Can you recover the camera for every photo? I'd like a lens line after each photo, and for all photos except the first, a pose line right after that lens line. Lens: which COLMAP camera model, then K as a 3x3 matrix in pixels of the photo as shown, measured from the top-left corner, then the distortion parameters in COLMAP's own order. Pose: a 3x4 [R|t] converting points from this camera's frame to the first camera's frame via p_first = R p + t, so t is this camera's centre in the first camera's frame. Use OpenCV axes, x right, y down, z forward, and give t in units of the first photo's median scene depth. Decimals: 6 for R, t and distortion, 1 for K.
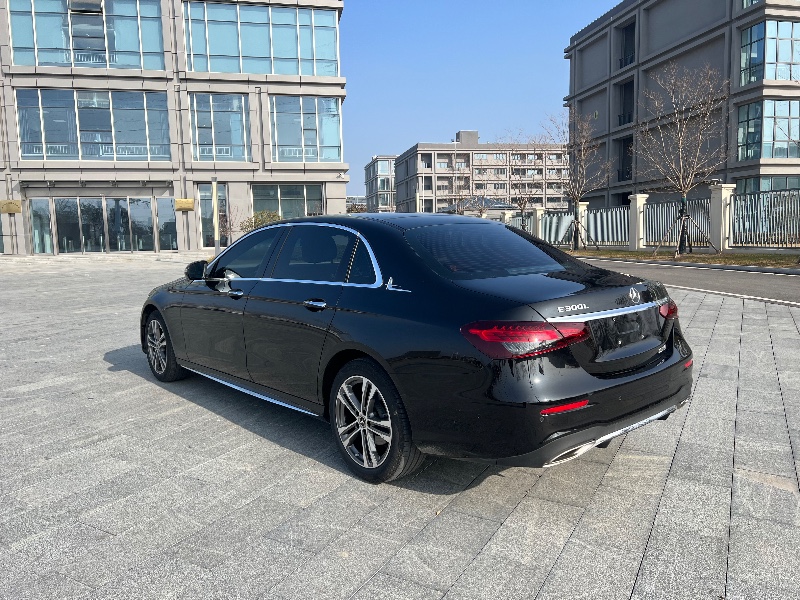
lens RADIAL K [[607.0, 0, 400.0], [0, 607.0, 300.0], [0, 0, 1]] dist [0.055416, -0.072977]
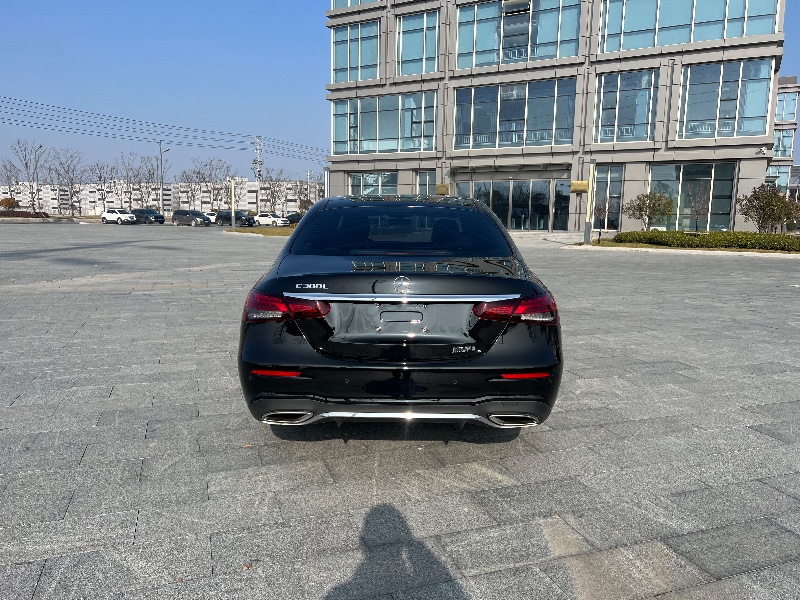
lens RADIAL K [[607.0, 0, 400.0], [0, 607.0, 300.0], [0, 0, 1]] dist [0.055416, -0.072977]
pose [[0.742028, 0.122882, -0.659010, 0.121054], [-0.103940, 0.992257, 0.067987, -0.005308], [0.662262, 0.018049, 0.749055, 0.035131]]
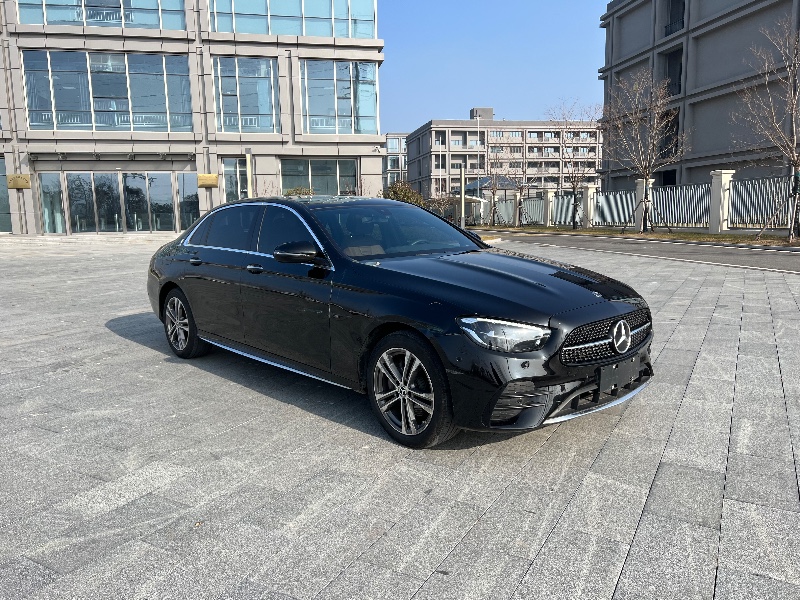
lens RADIAL K [[607.0, 0, 400.0], [0, 607.0, 300.0], [0, 0, 1]] dist [0.055416, -0.072977]
pose [[0.999944, 0.005665, -0.008915, -0.056270], [-0.005370, 0.999445, 0.032874, -0.009205], [0.009096, -0.032824, 0.999420, 0.084979]]
